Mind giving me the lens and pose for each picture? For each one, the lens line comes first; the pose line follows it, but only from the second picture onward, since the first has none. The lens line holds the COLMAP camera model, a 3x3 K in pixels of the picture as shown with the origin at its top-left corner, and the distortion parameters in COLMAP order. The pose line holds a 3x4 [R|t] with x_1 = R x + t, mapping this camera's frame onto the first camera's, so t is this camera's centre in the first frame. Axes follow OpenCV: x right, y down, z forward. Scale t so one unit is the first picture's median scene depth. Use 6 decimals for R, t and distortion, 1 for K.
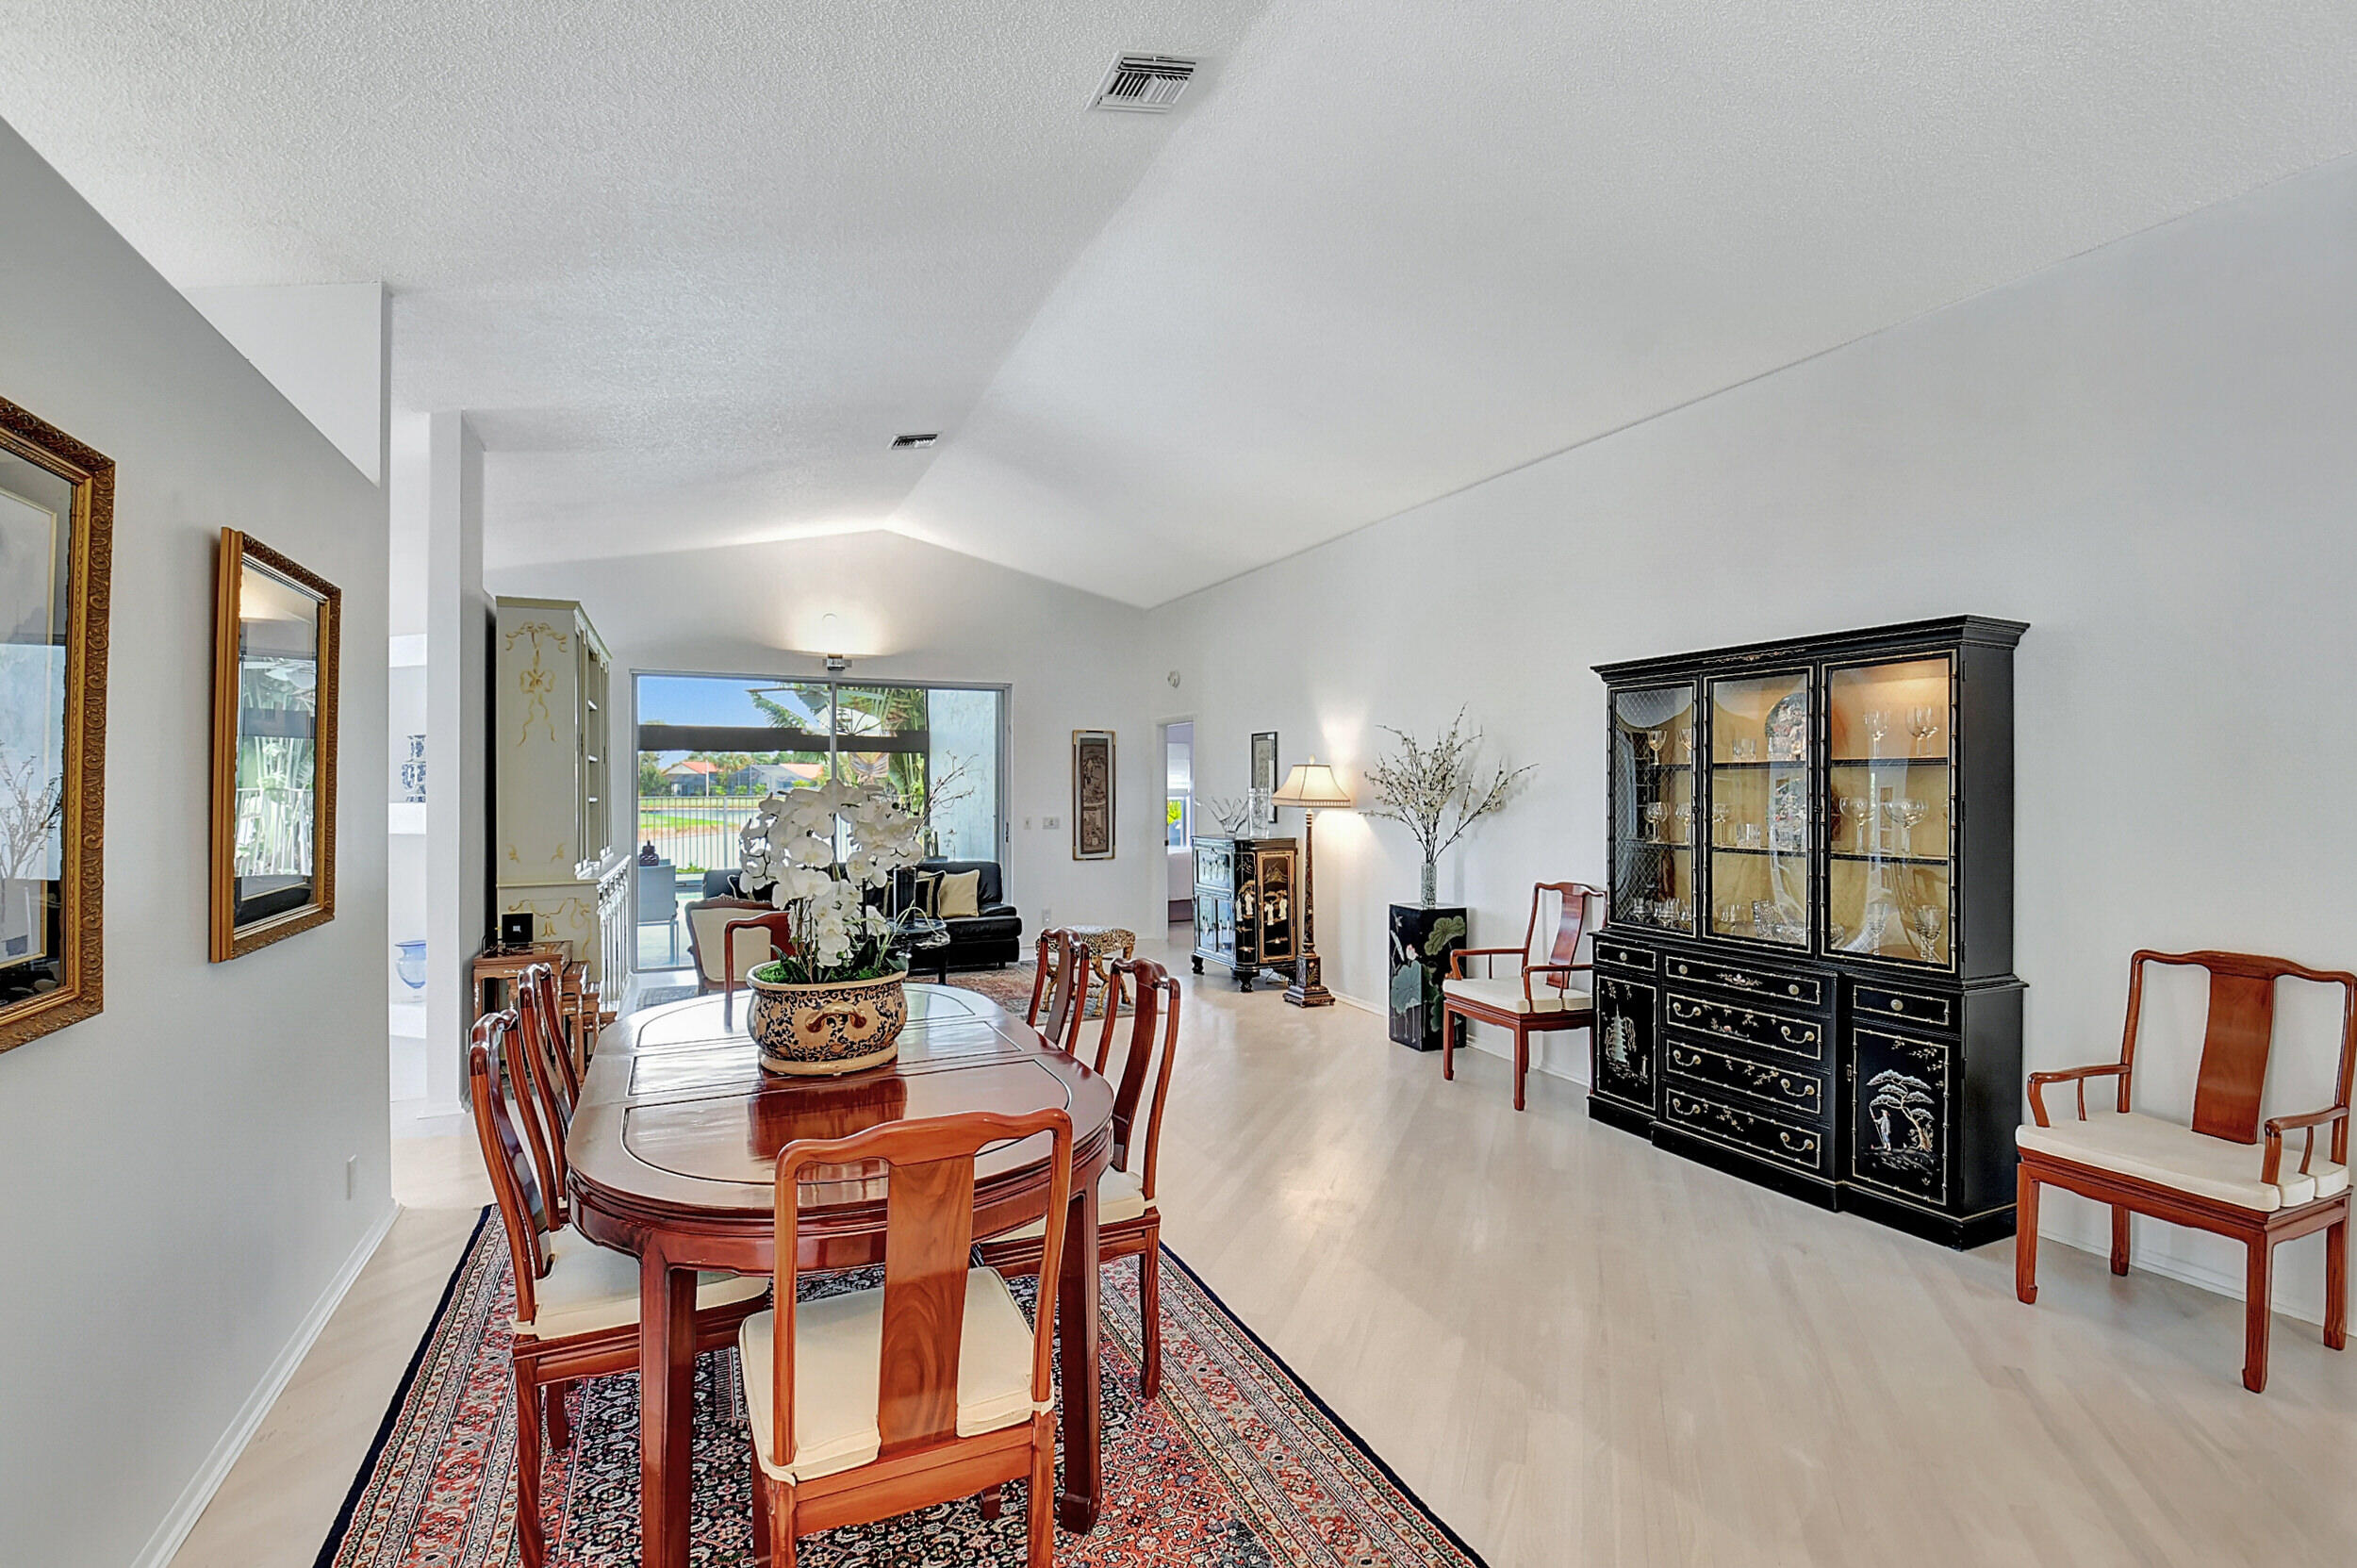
lens RADIAL K [[1038.2, 0, 1193.3], [0, 1038.2, 772.5], [0, 0, 1]] dist [0.002023, -0.015908]
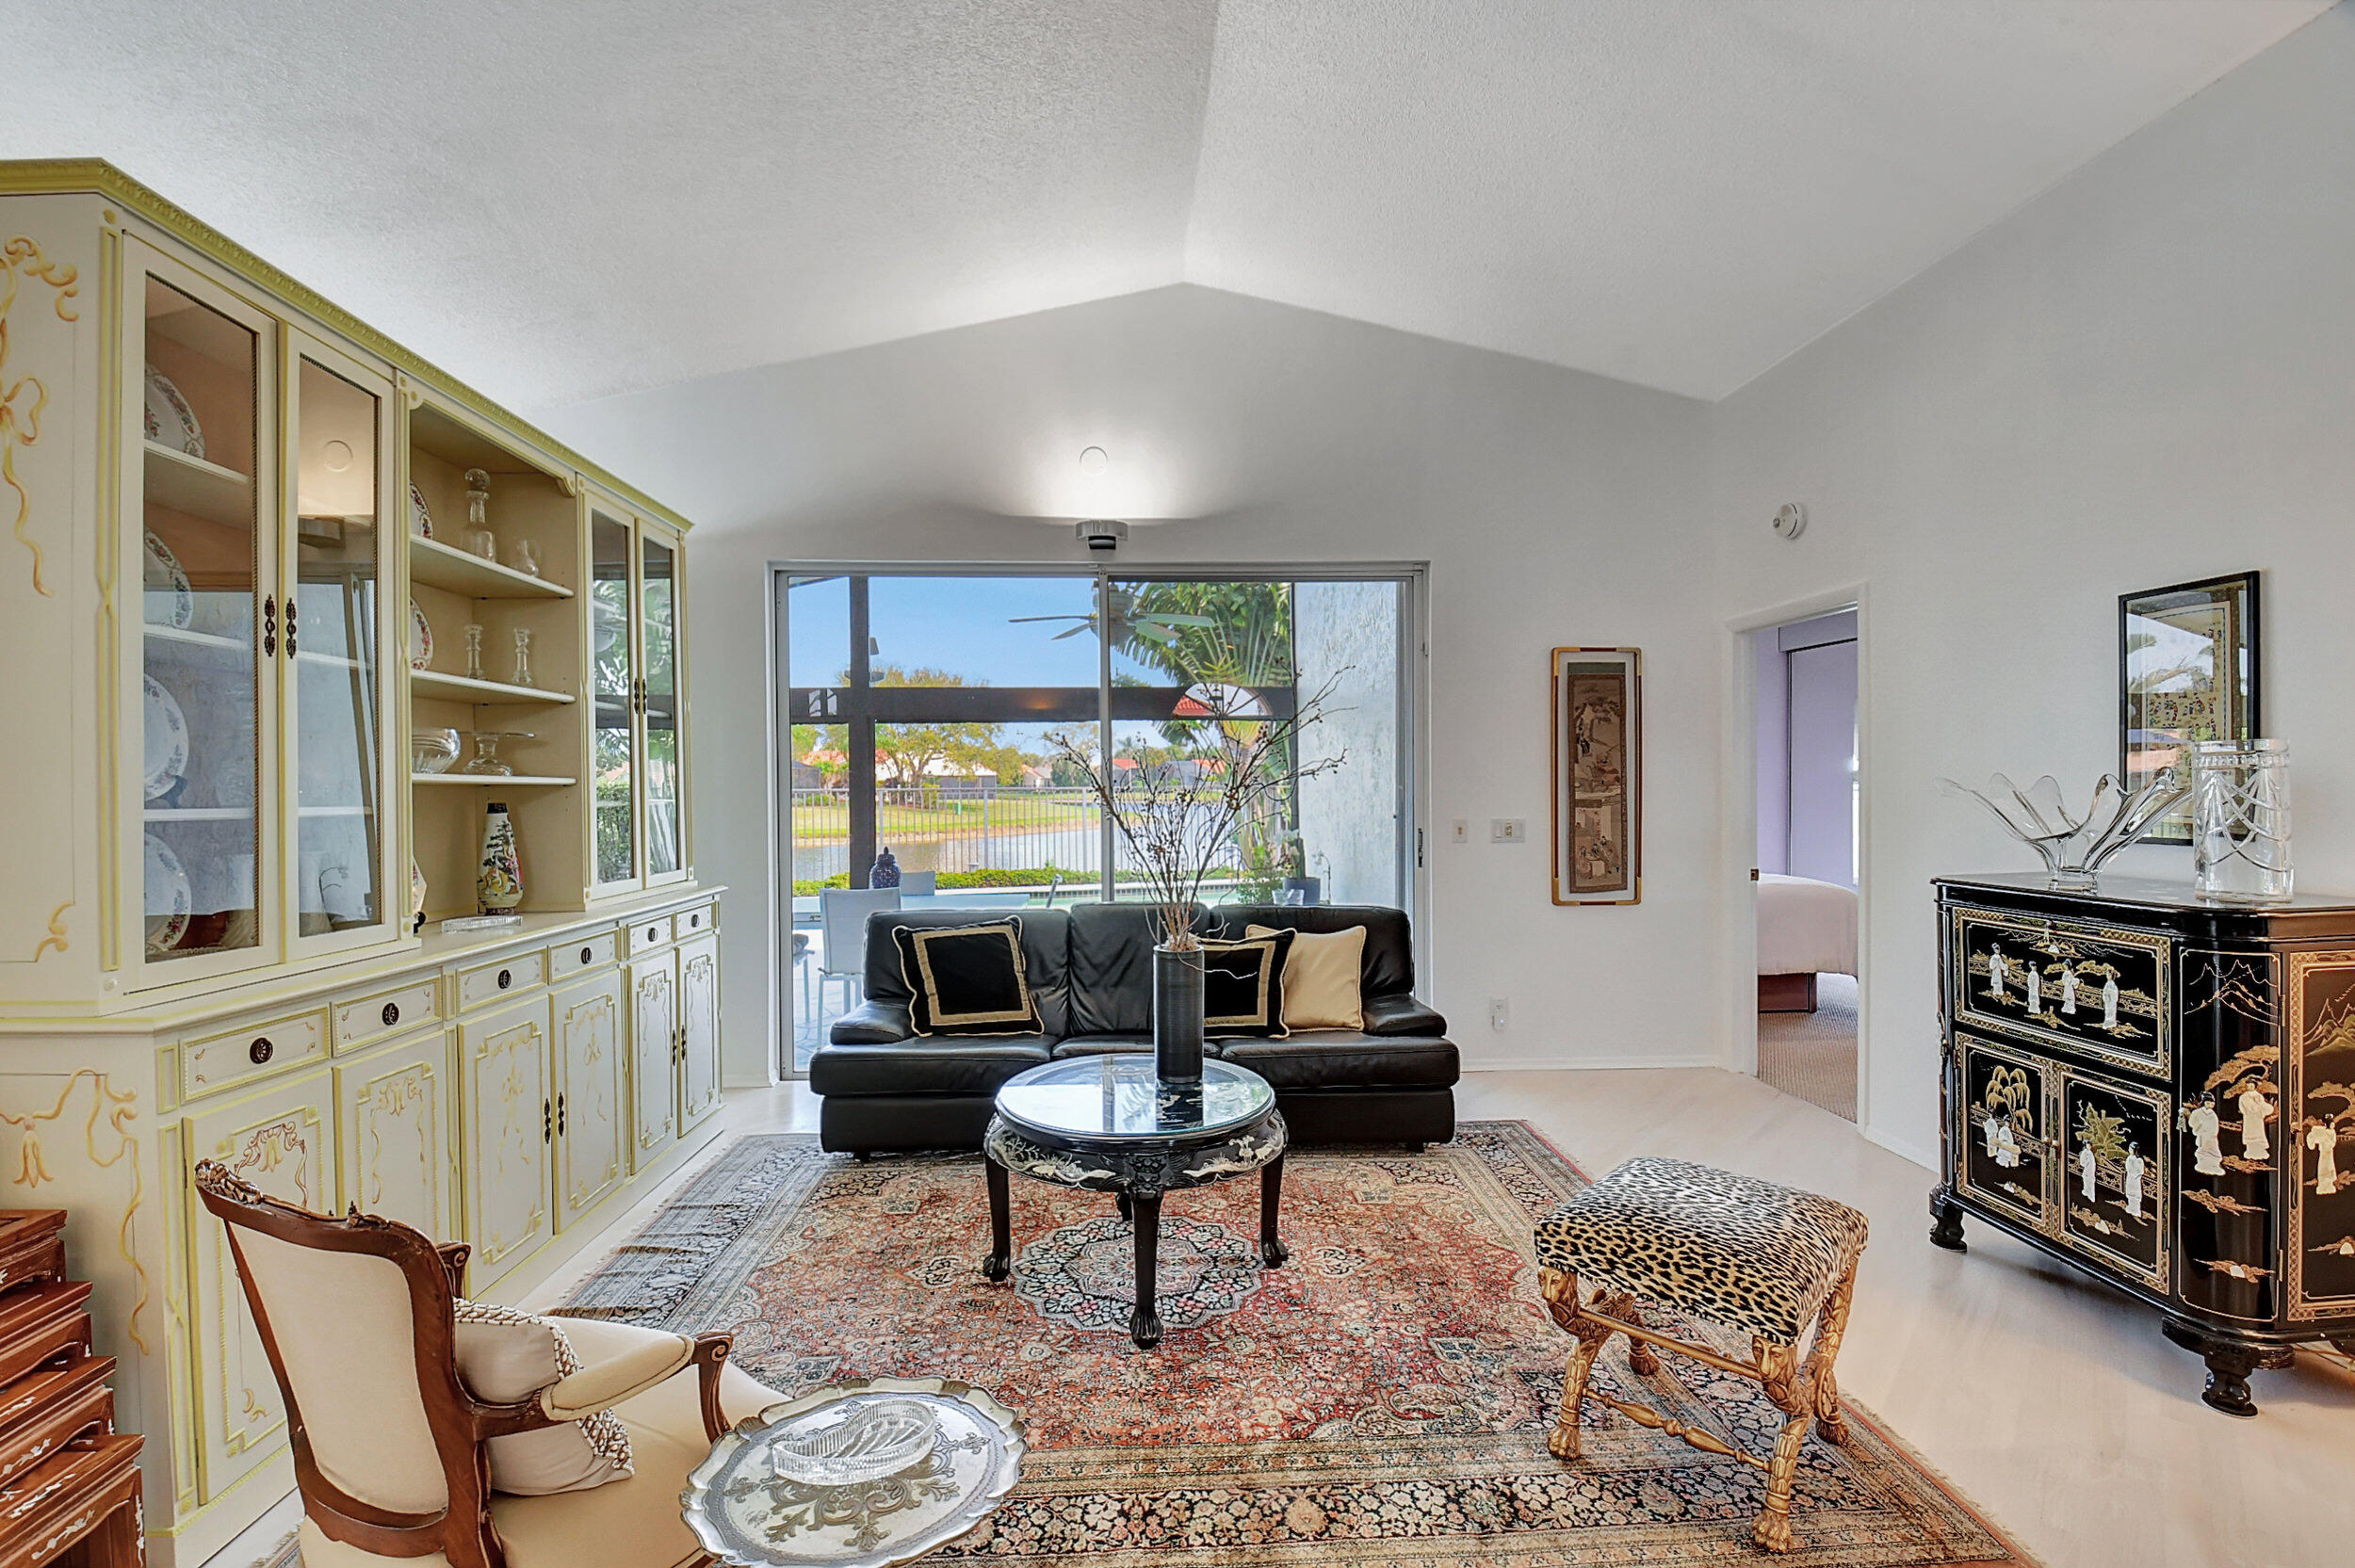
lens RADIAL K [[1037.1, 0, 1176.0], [0, 1037.1, 792.1], [0, 0, 1]] dist [0.002023, -0.015908]
pose [[0.922098, -0.000334, -0.386956, -0.105990], [0.009978, 0.999688, 0.022914, 0.019307], [0.386828, -0.024990, 0.921813, 0.547475]]
